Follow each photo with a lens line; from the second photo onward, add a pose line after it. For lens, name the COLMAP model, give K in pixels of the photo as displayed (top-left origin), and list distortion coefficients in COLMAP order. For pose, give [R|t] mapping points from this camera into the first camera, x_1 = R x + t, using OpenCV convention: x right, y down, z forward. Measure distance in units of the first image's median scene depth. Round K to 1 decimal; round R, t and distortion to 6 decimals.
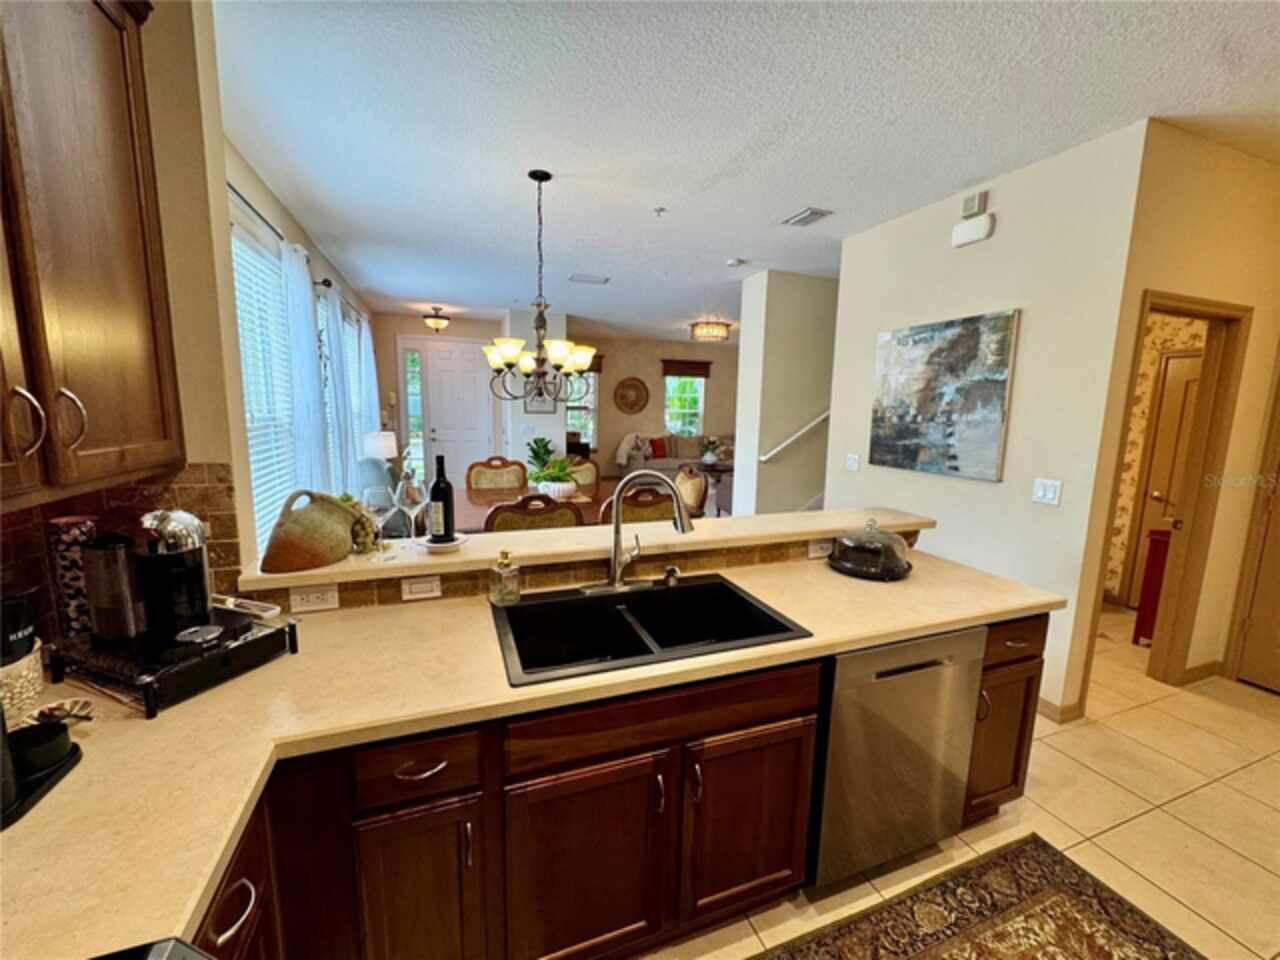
lens RADIAL K [[512.8, 0, 640.0], [0, 512.8, 480.0], [0, 0, 1]] dist [-0.003897, -0.000363]
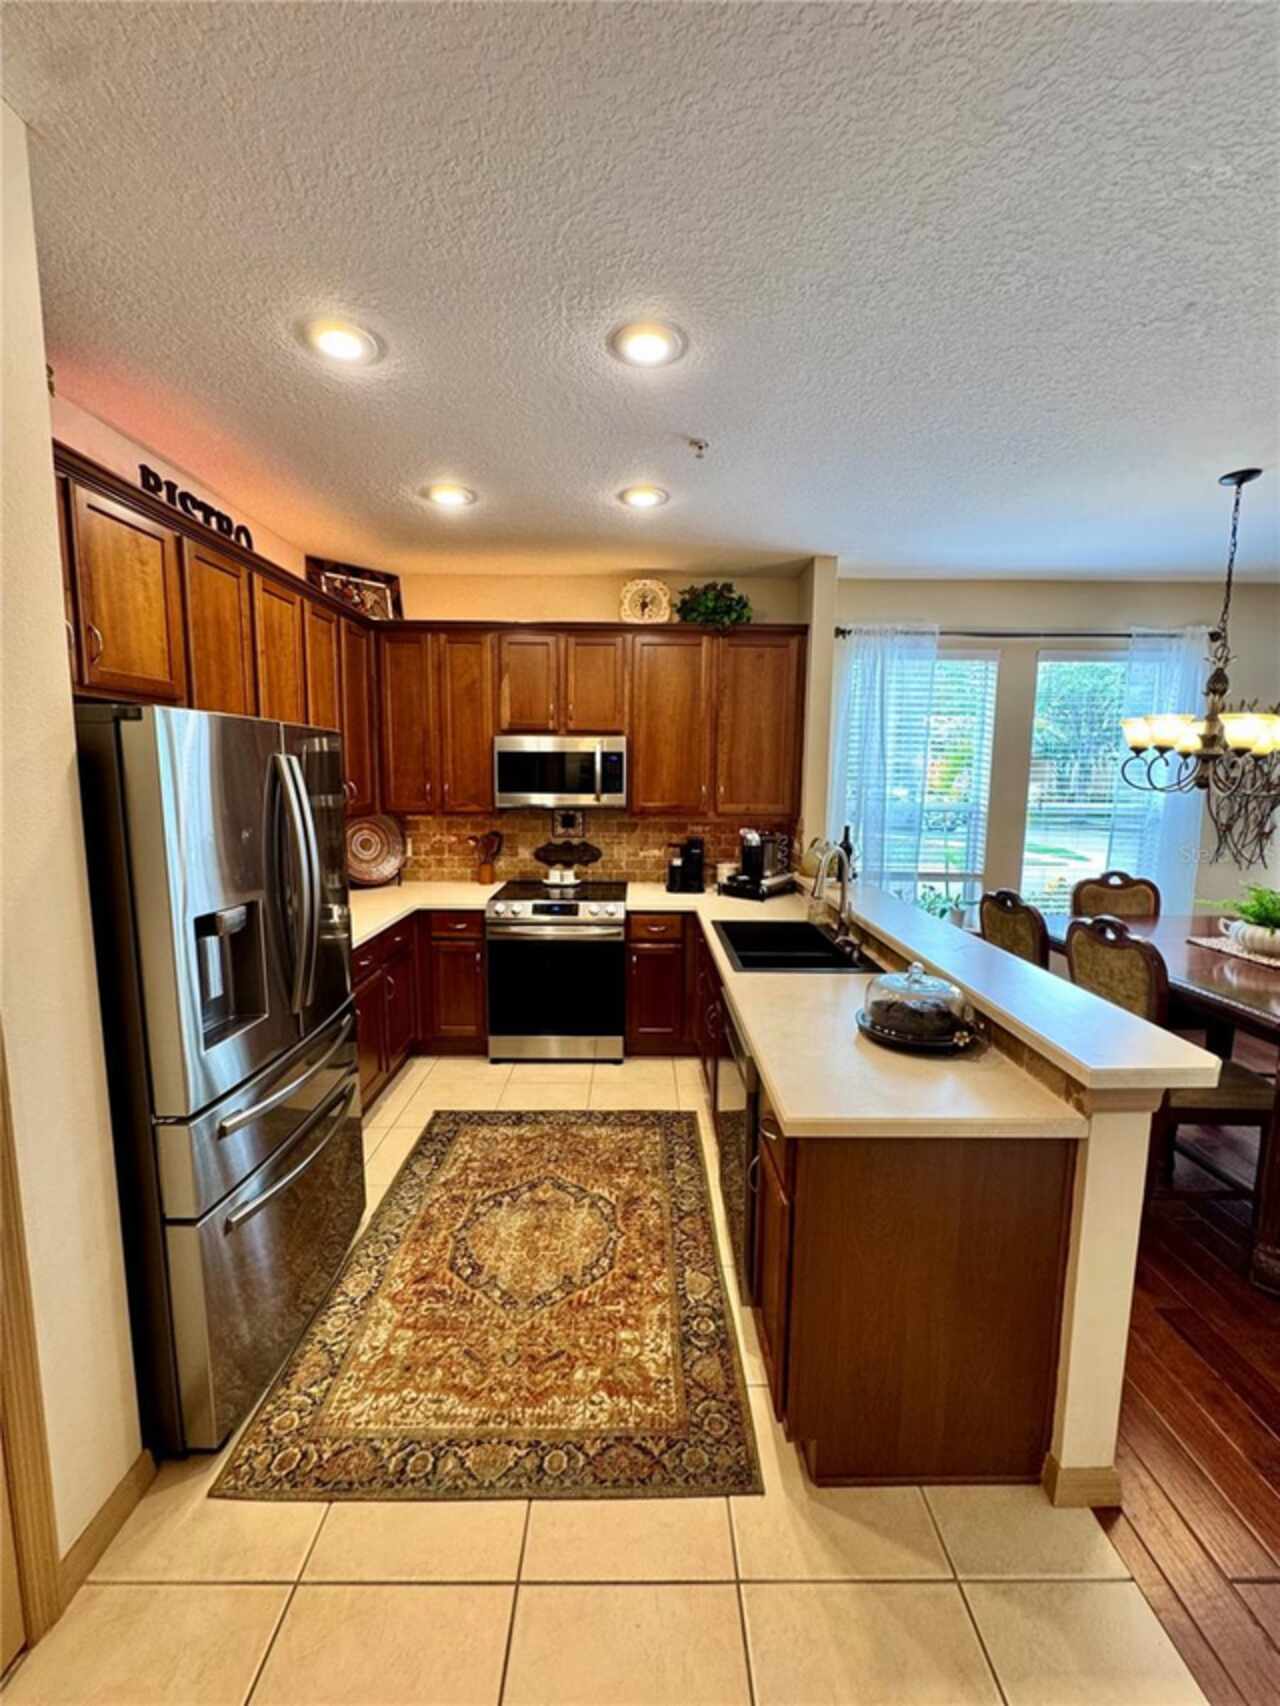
lens RADIAL K [[683.4, 0, 641.0], [0, 683.4, 852.0], [0, 0, 1]] dist [-0.003897, -0.000363]
pose [[-0.352413, 0.090014, -0.931505, 1.711030], [-0.154989, 0.976004, 0.152951, -0.186083], [0.922921, 0.198275, -0.330006, 1.104965]]
